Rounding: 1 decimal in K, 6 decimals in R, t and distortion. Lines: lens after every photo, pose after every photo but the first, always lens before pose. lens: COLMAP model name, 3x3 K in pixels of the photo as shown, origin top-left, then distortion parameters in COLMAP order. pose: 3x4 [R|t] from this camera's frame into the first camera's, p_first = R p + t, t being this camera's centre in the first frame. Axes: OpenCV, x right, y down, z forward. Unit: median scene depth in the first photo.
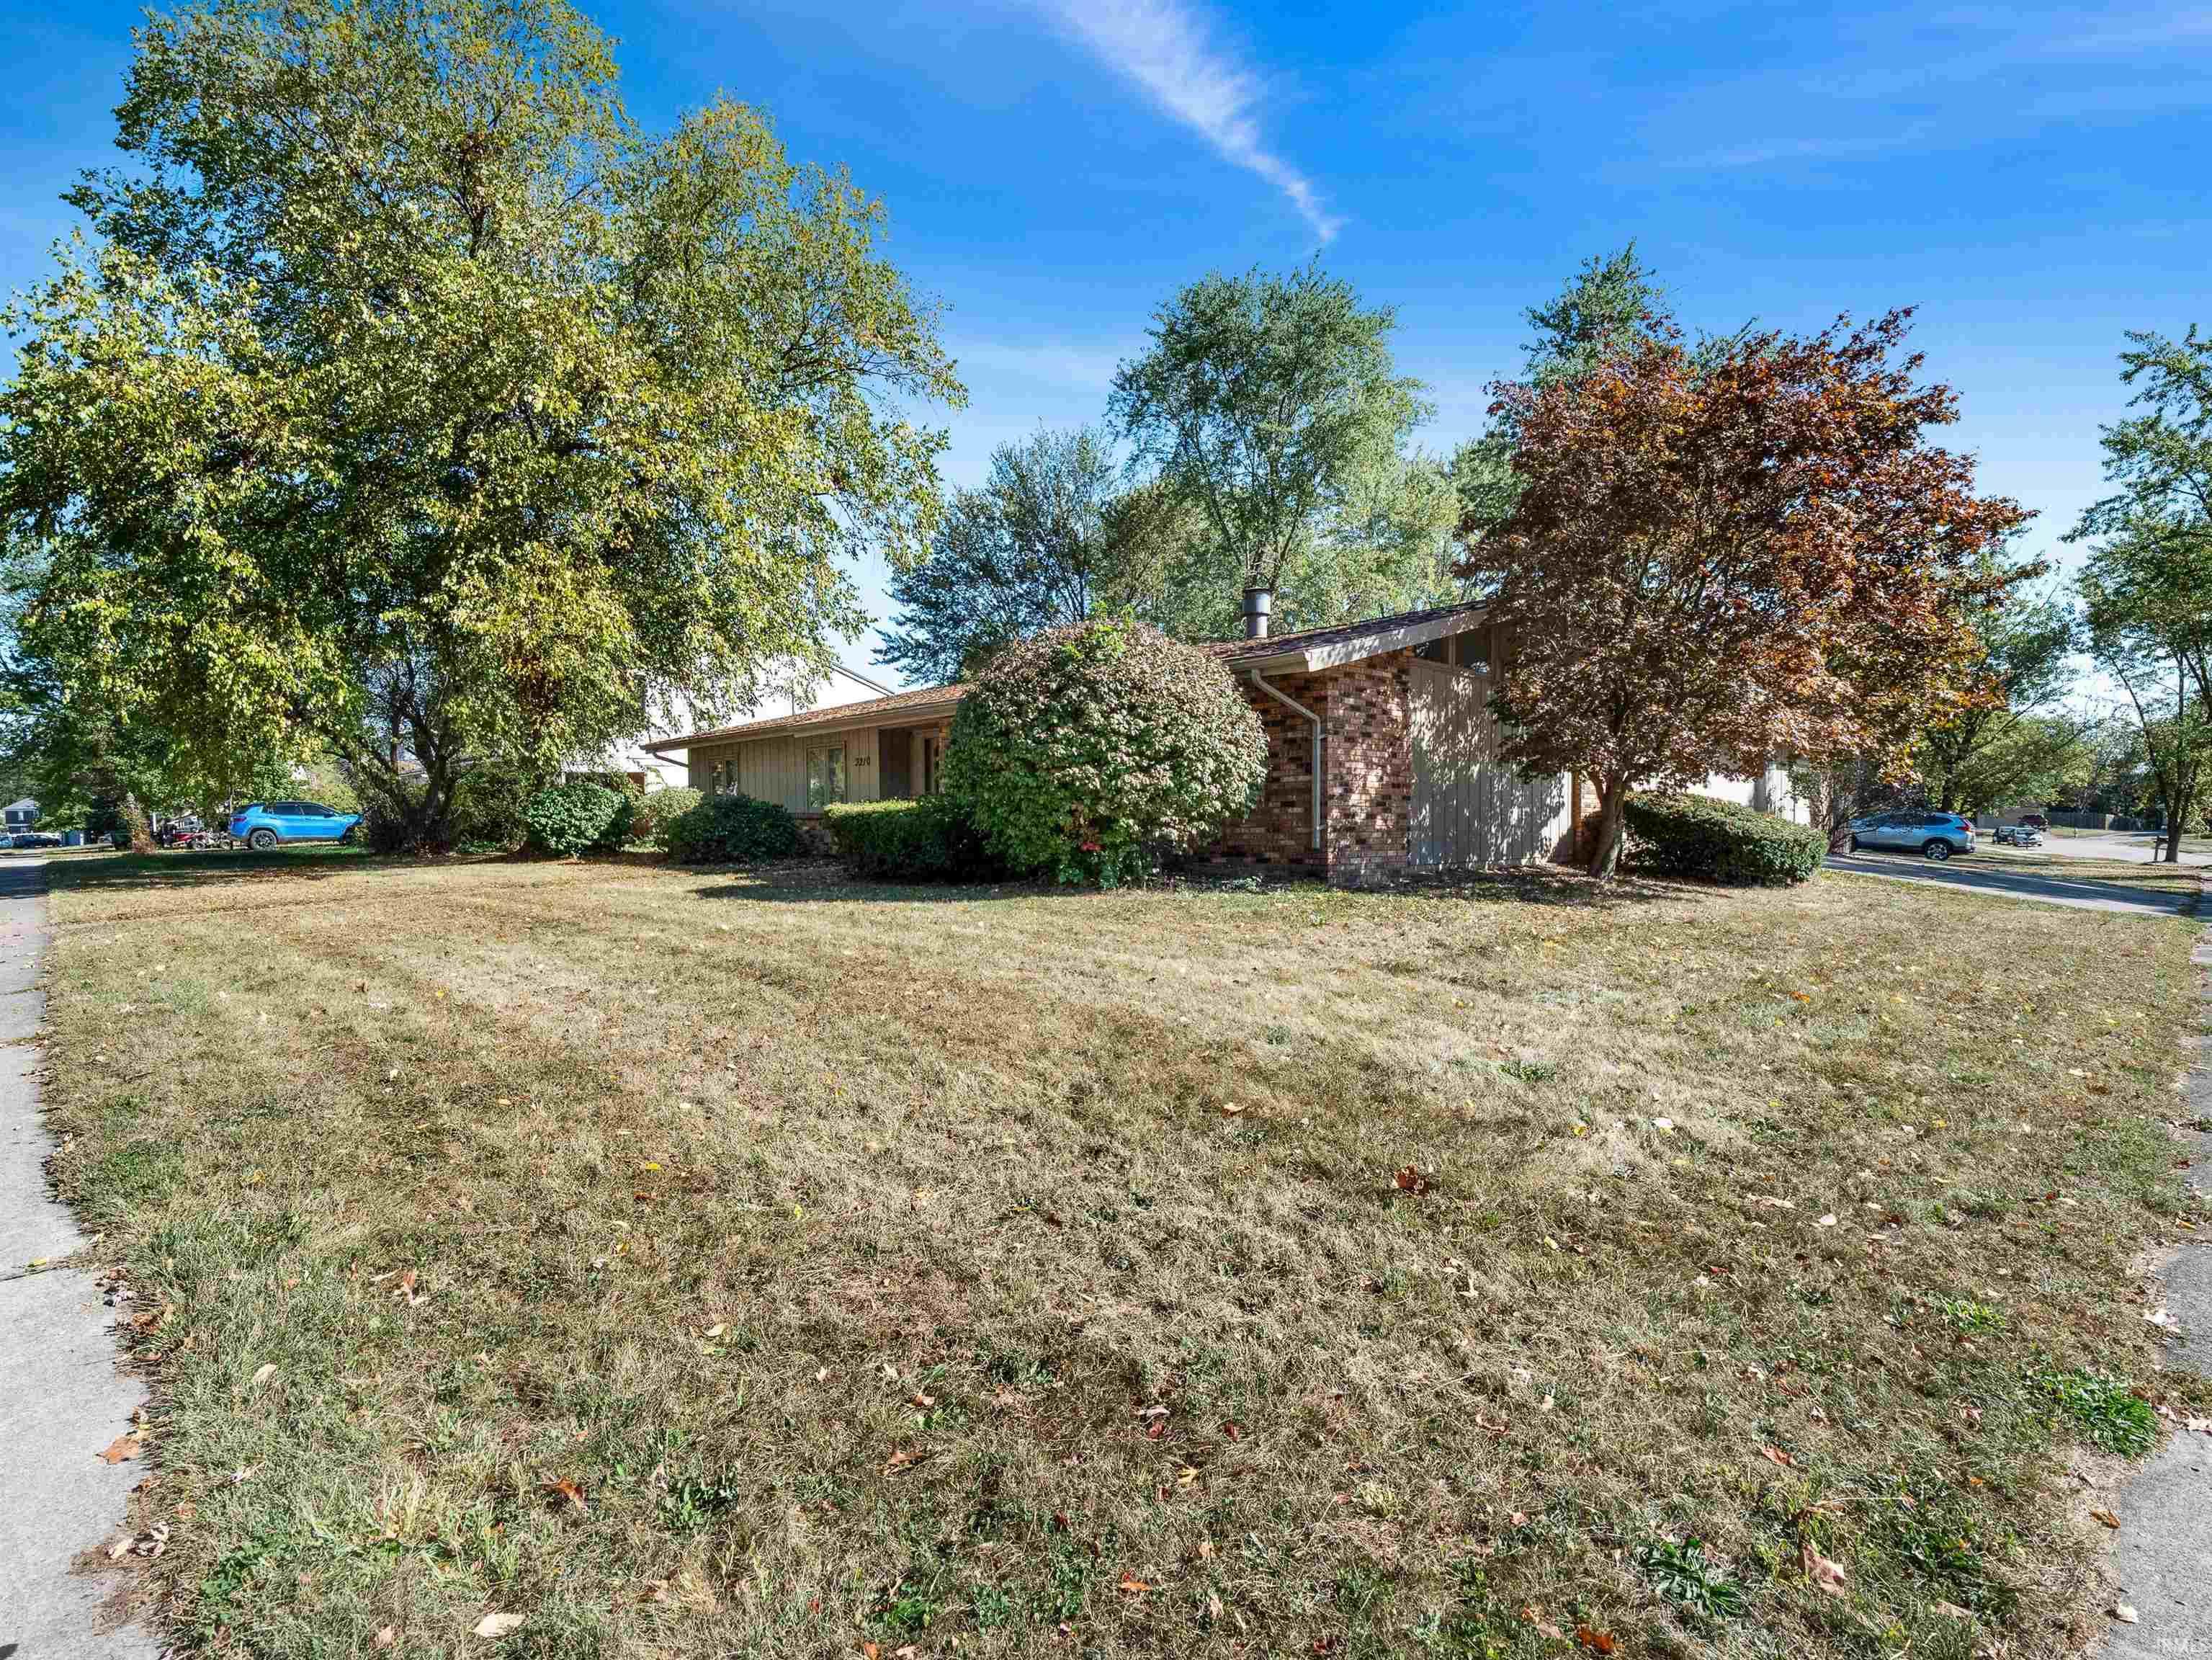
lens RADIAL K [[1082.4, 0, 1109.7], [0, 1082.4, 835.8], [0, 0, 1]] dist [-0.000569, 0.000832]
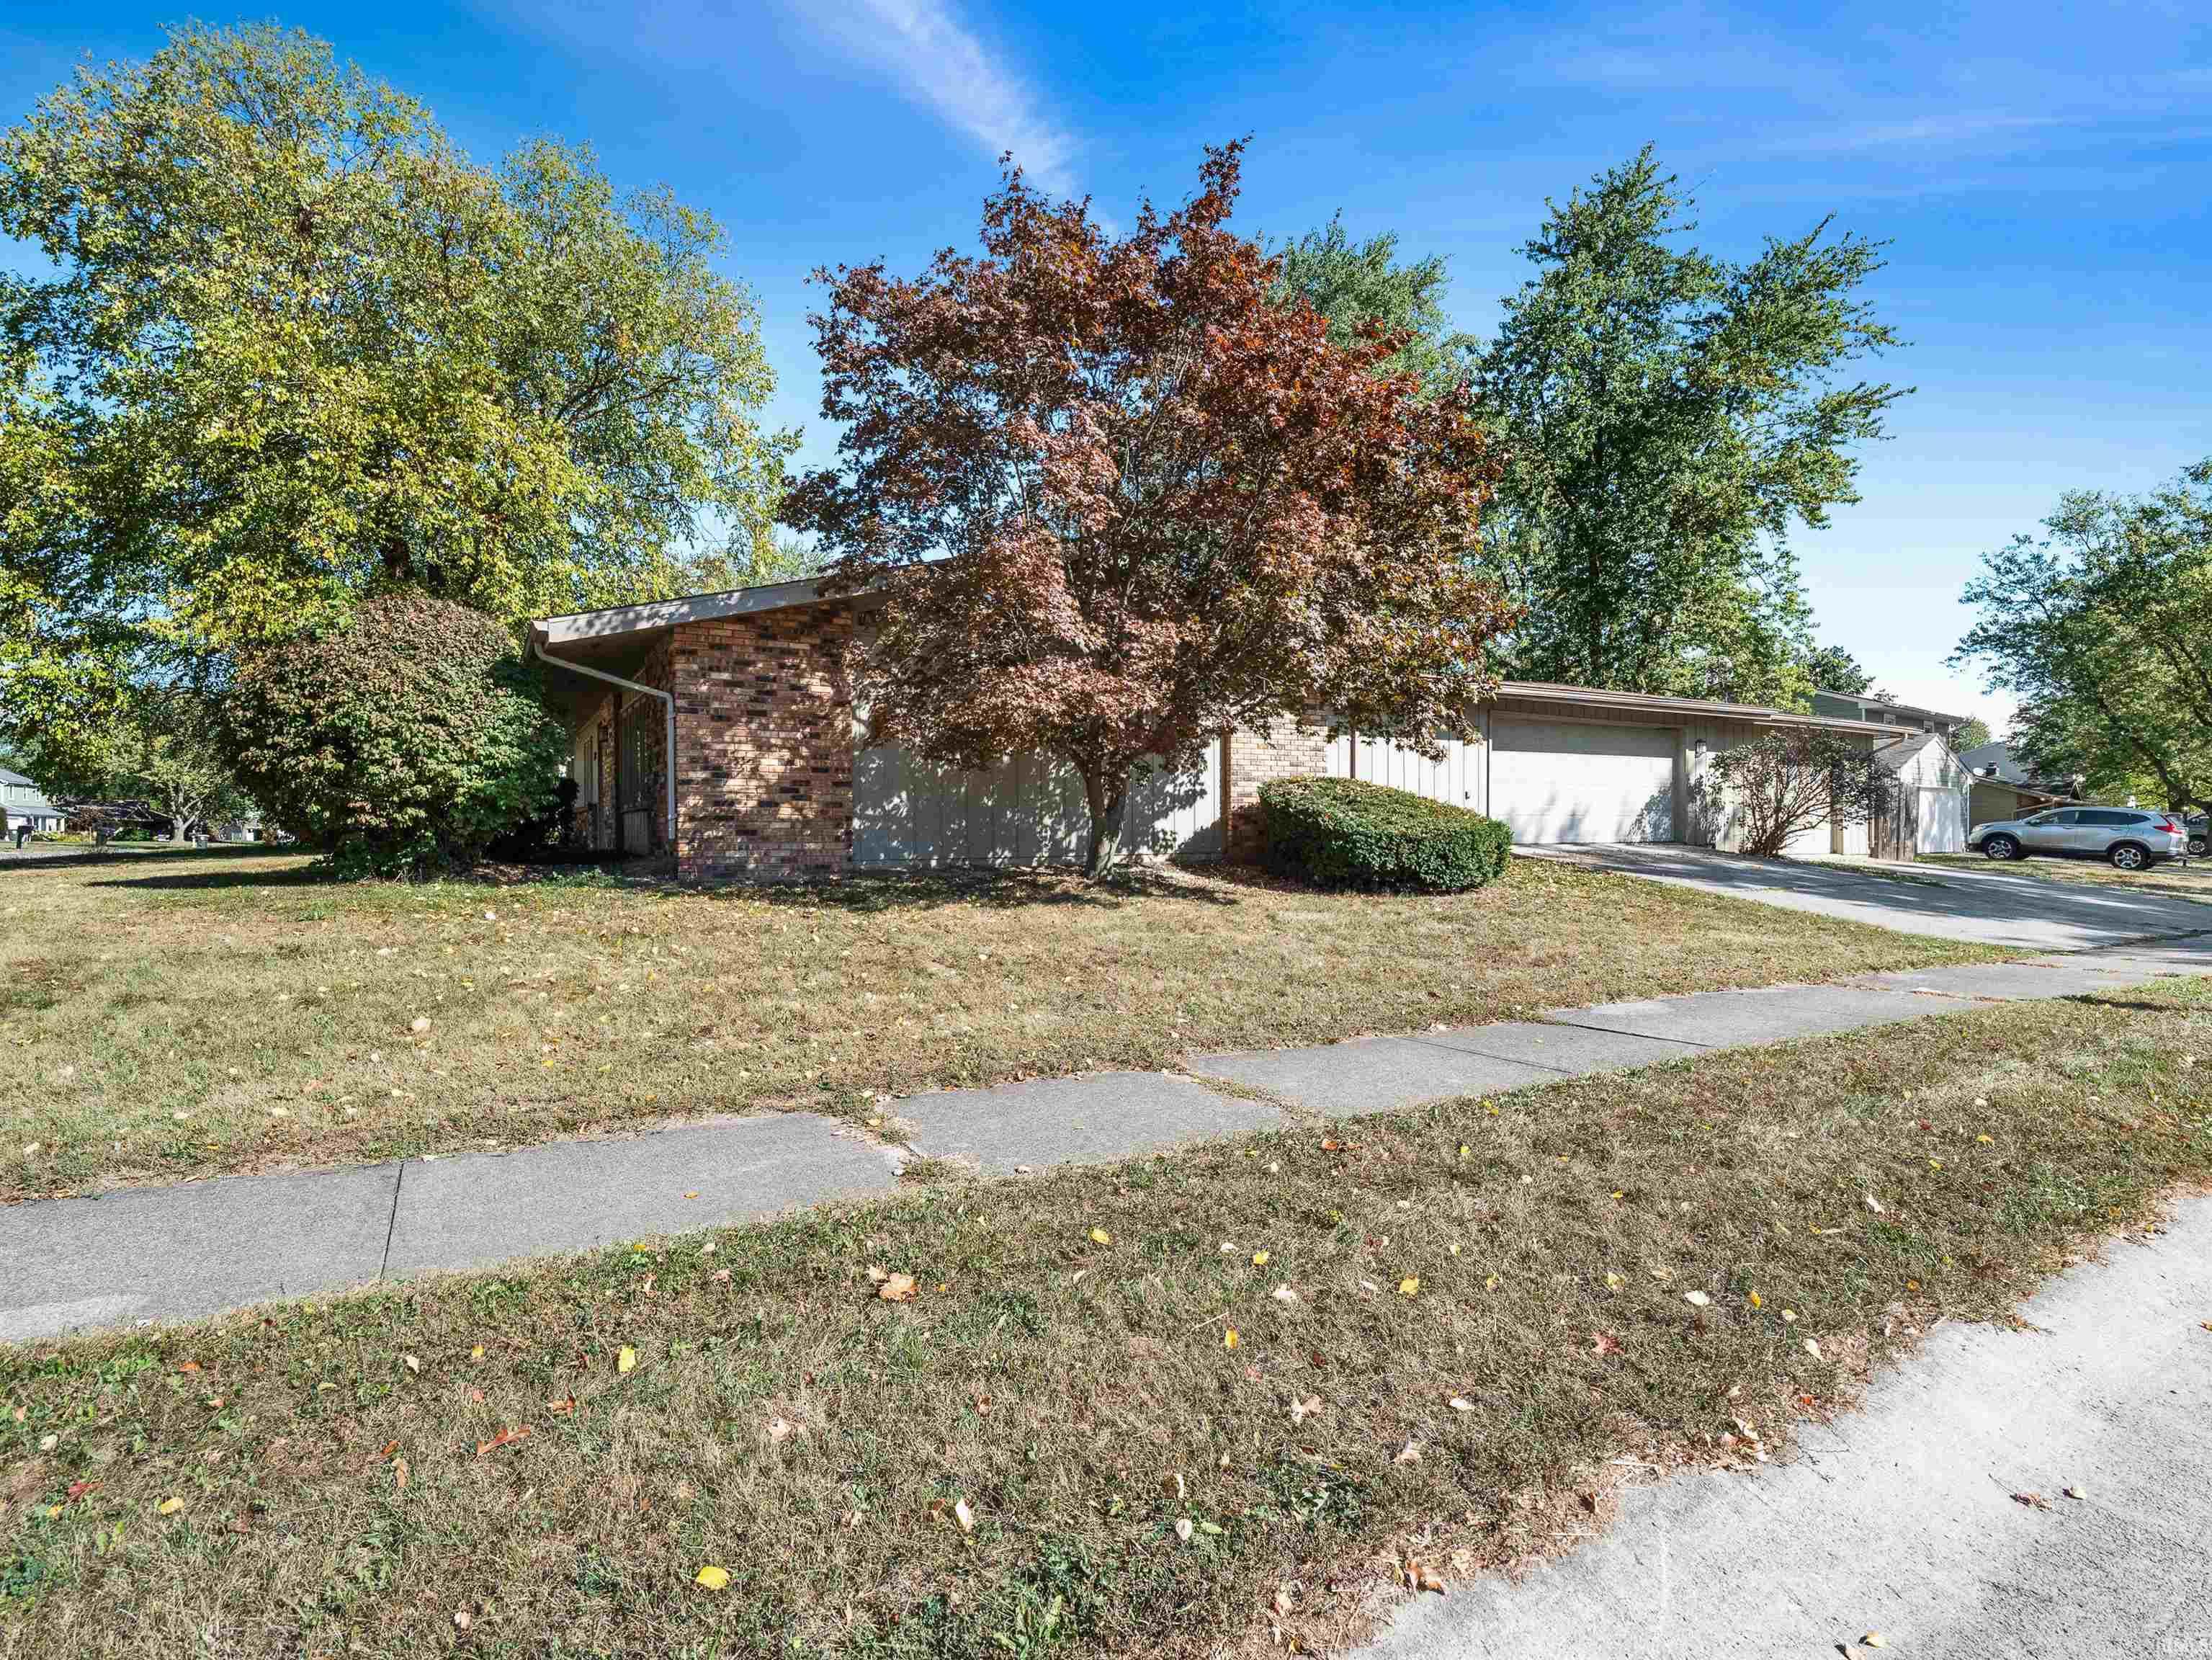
lens RADIAL K [[1082.4, 0, 1105.9], [0, 1082.4, 821.8], [0, 0, 1]] dist [-0.000569, 0.000832]
pose [[0.964907, 0.003735, -0.262567, 0.738476], [-0.006697, 0.999924, -0.010388, 0.003947], [0.262508, 0.011782, 0.964858, 0.206741]]
